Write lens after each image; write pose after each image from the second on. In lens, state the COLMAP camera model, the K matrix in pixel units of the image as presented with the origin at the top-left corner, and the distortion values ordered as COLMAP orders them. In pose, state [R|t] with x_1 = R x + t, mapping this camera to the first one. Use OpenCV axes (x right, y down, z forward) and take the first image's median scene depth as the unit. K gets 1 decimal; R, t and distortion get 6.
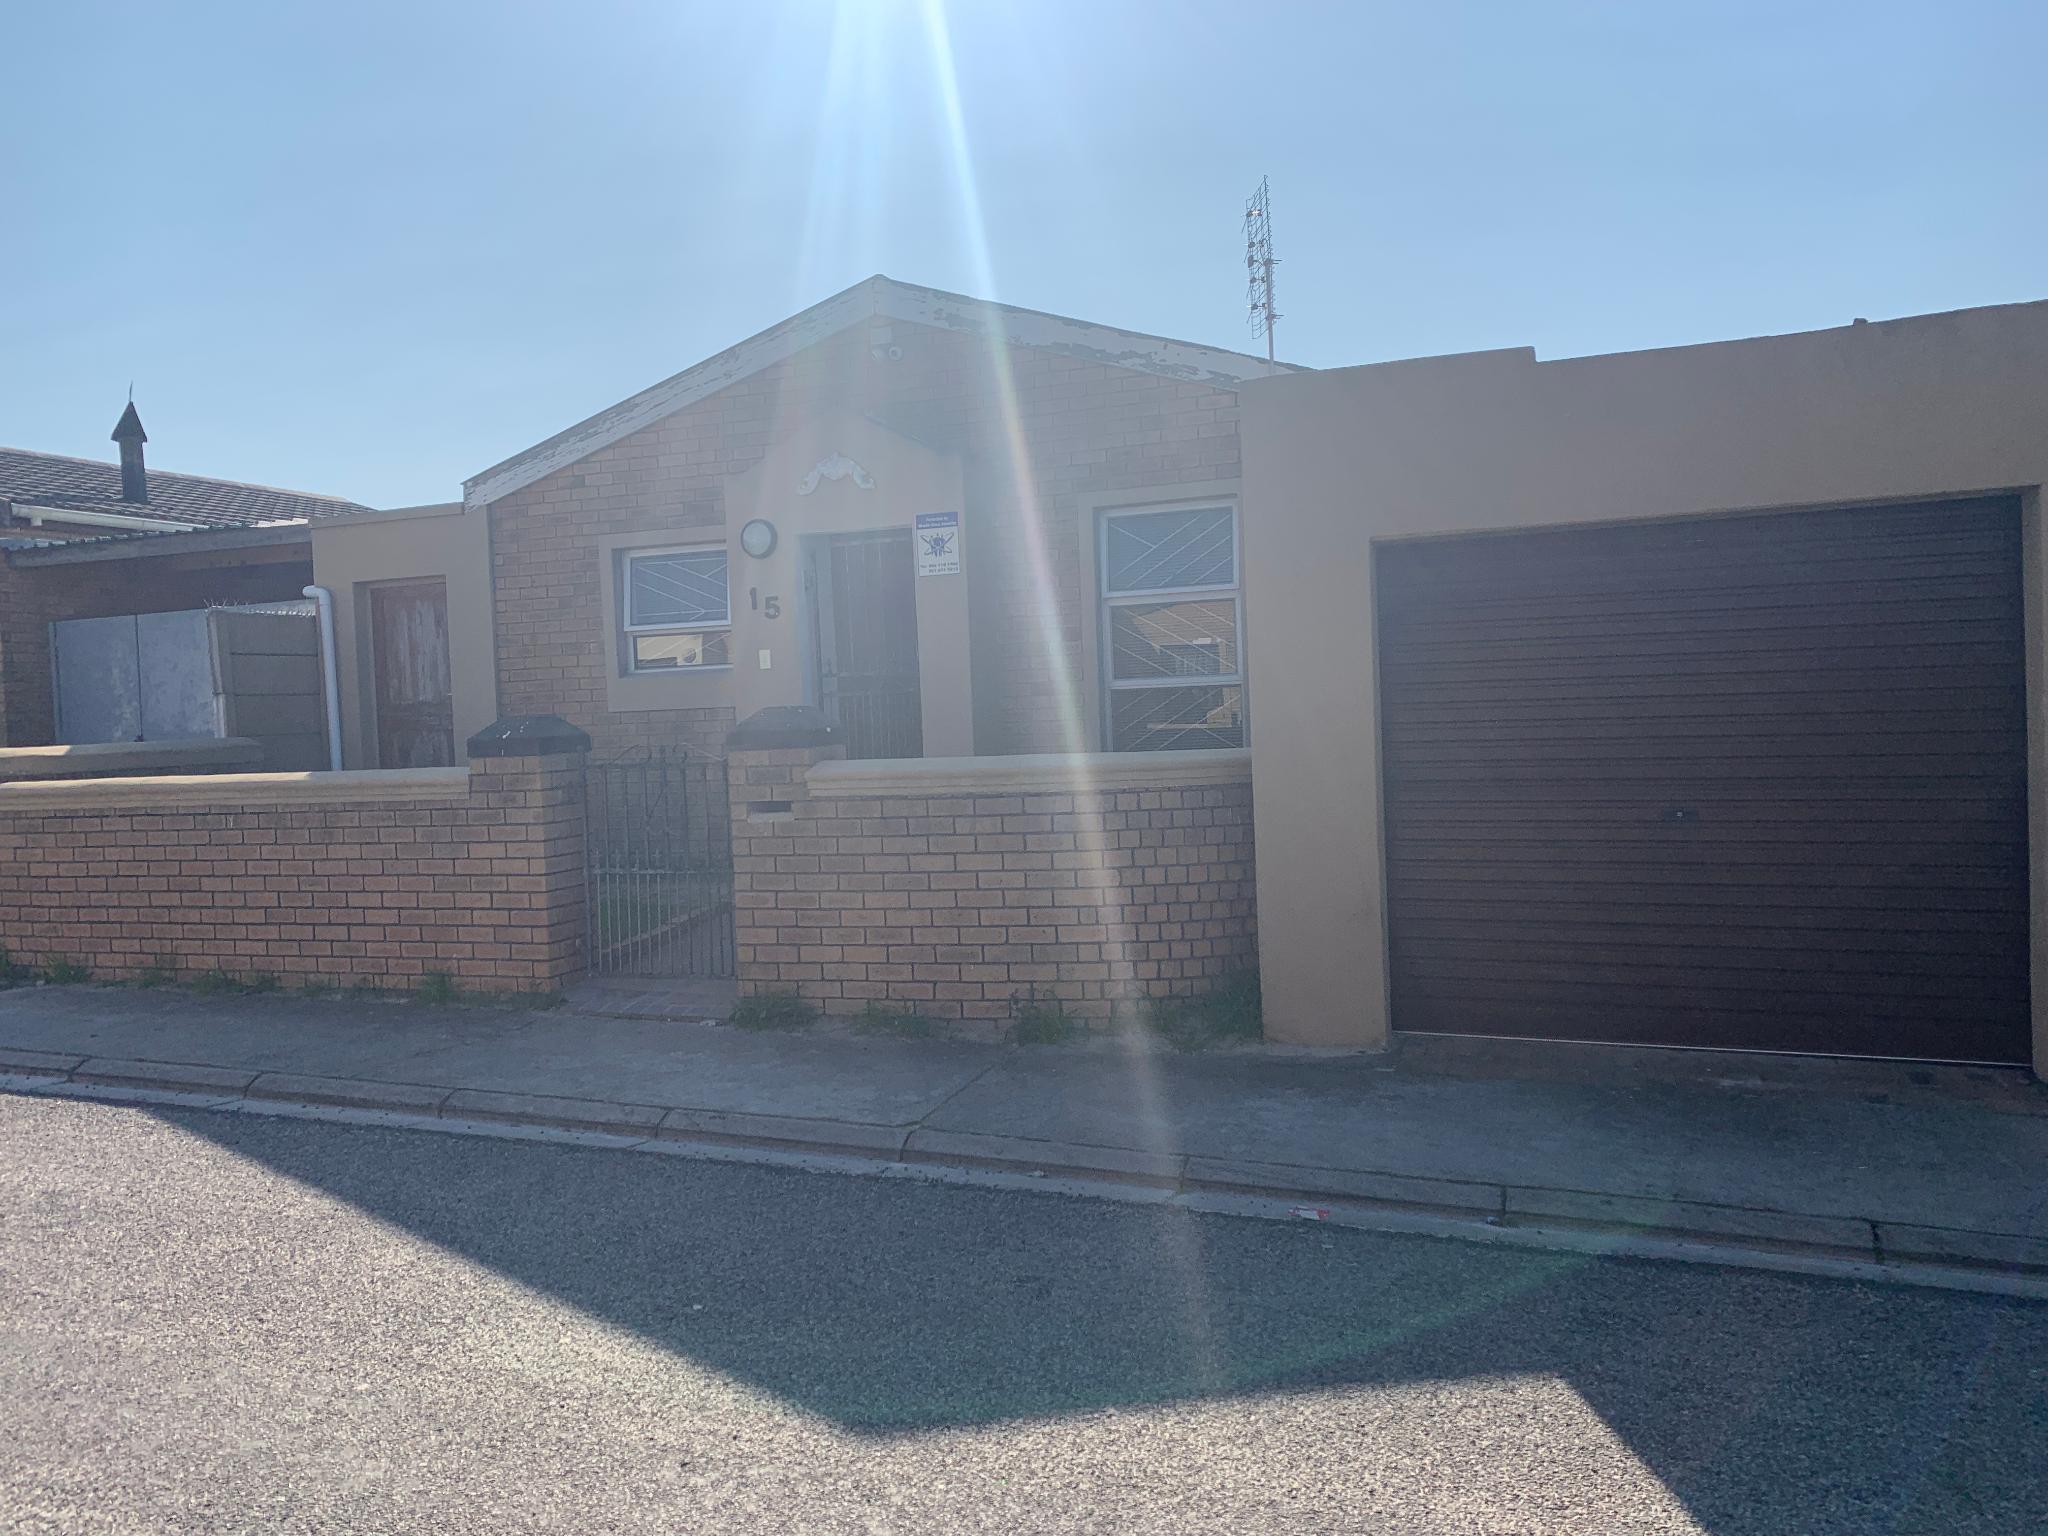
lens RADIAL K [[1579.9, 0, 1024.4], [0, 1579.9, 763.1], [0, 0, 1]] dist [0.043427, -0.046411]
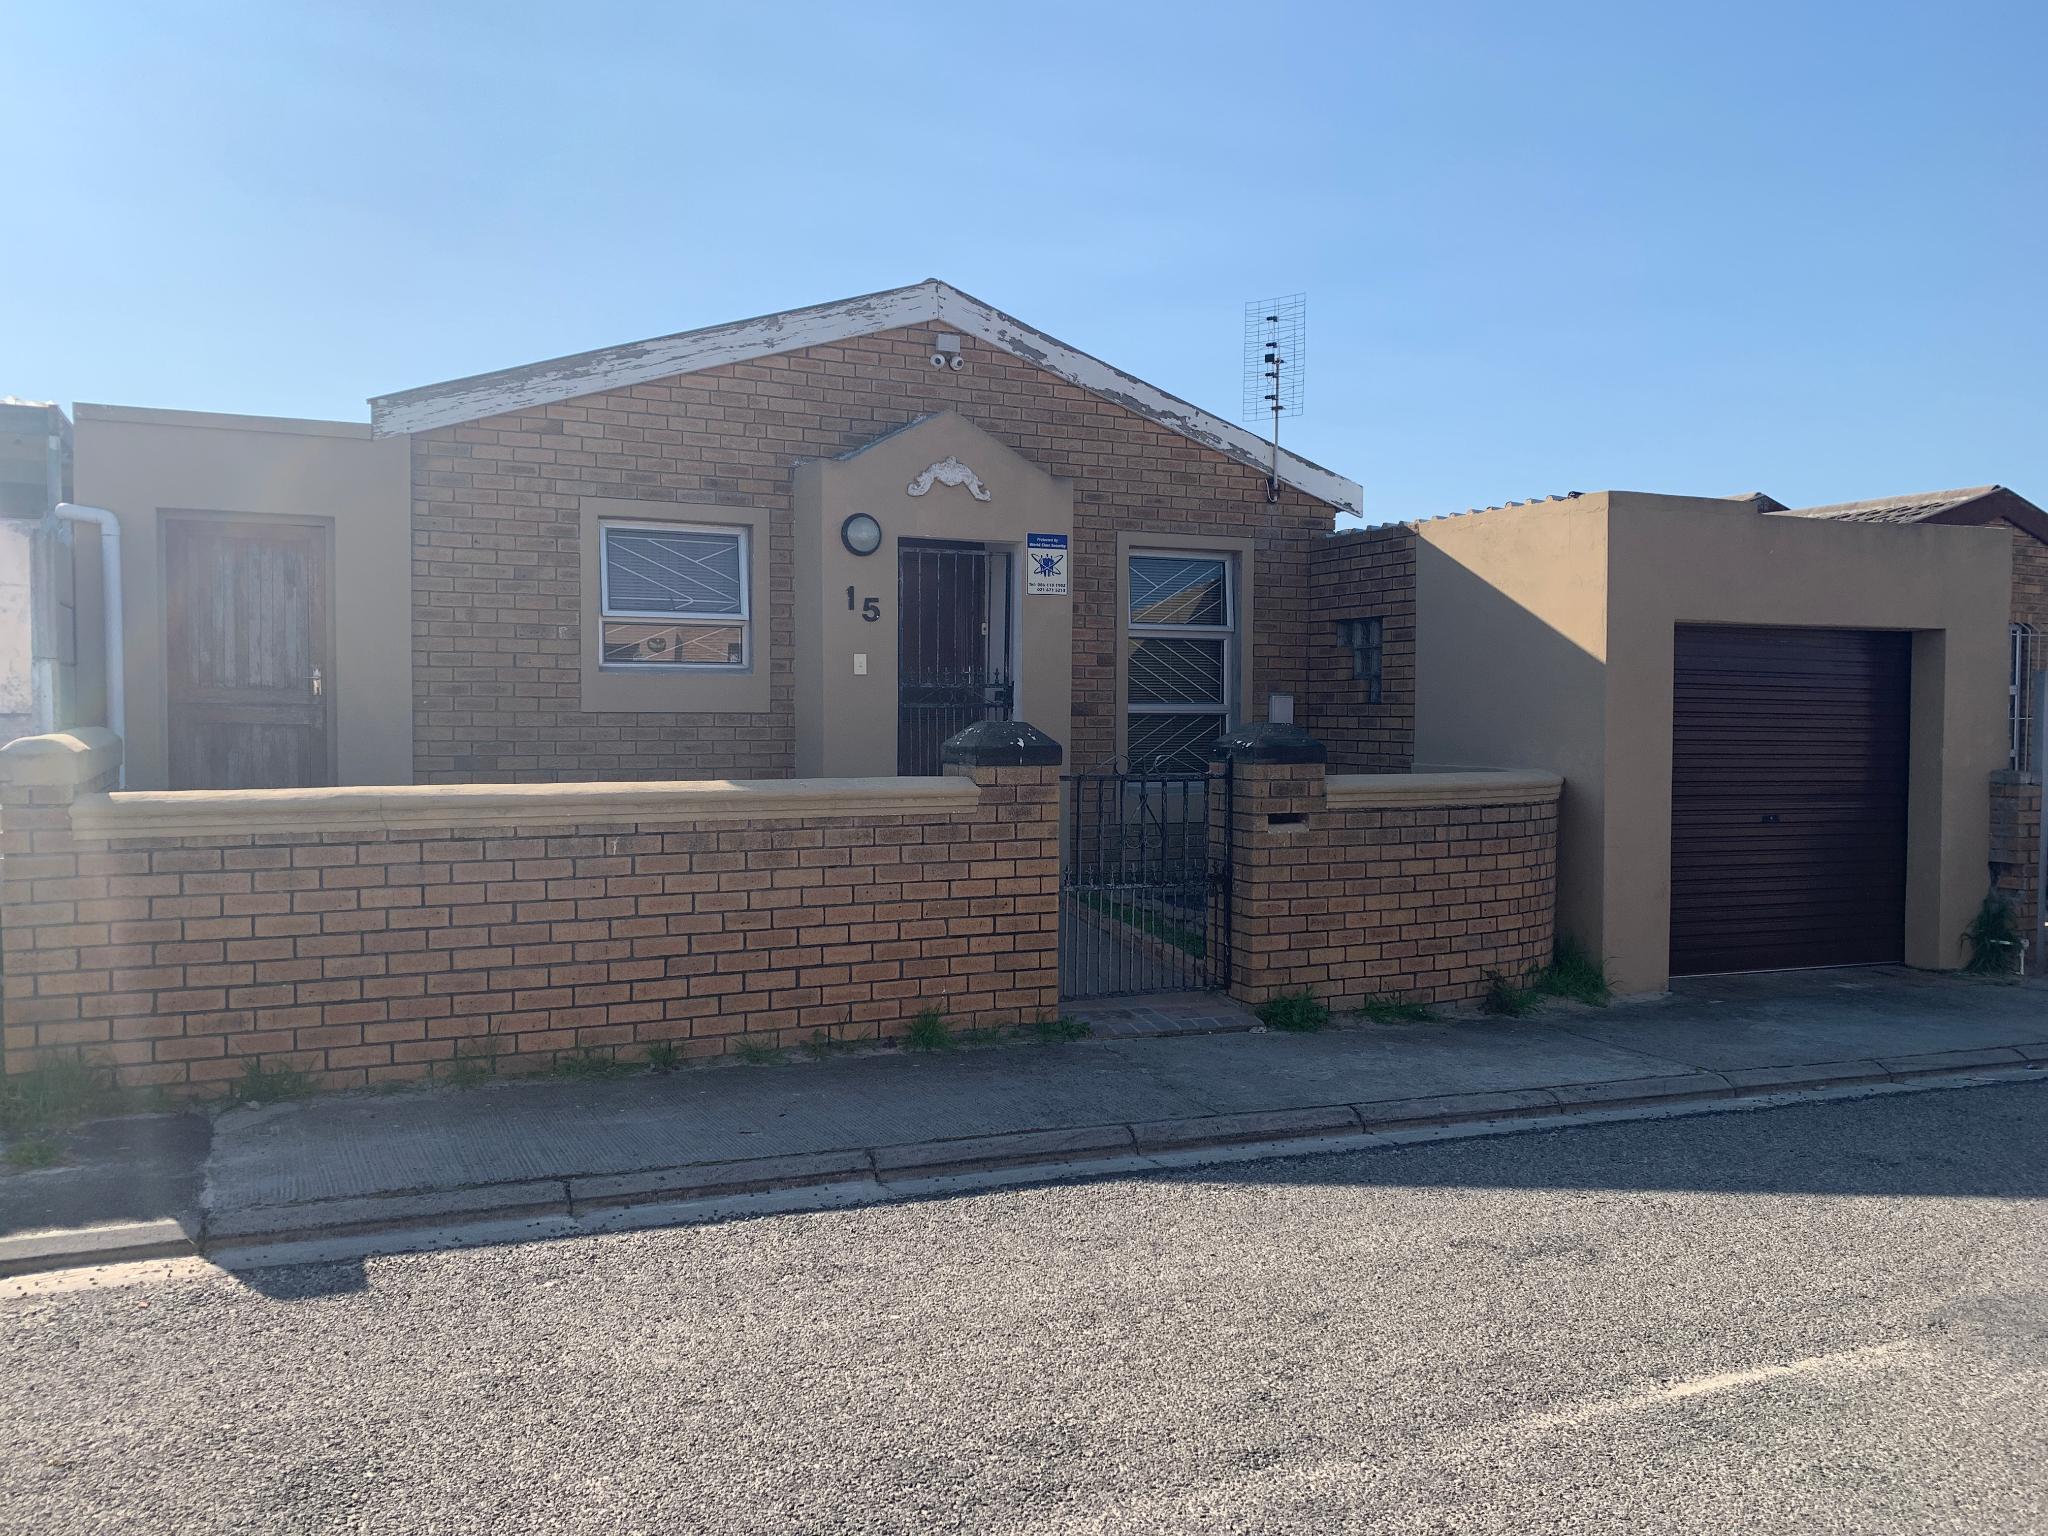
lens RADIAL K [[1579.9, 0, 1010.1], [0, 1579.9, 748.7], [0, 0, 1]] dist [0.043427, -0.046411]
pose [[0.696093, 0.025783, 0.717489, -0.906818], [-0.008076, 0.999573, -0.028085, 0.010747], [-0.717907, 0.013755, 0.696004, 0.348290]]
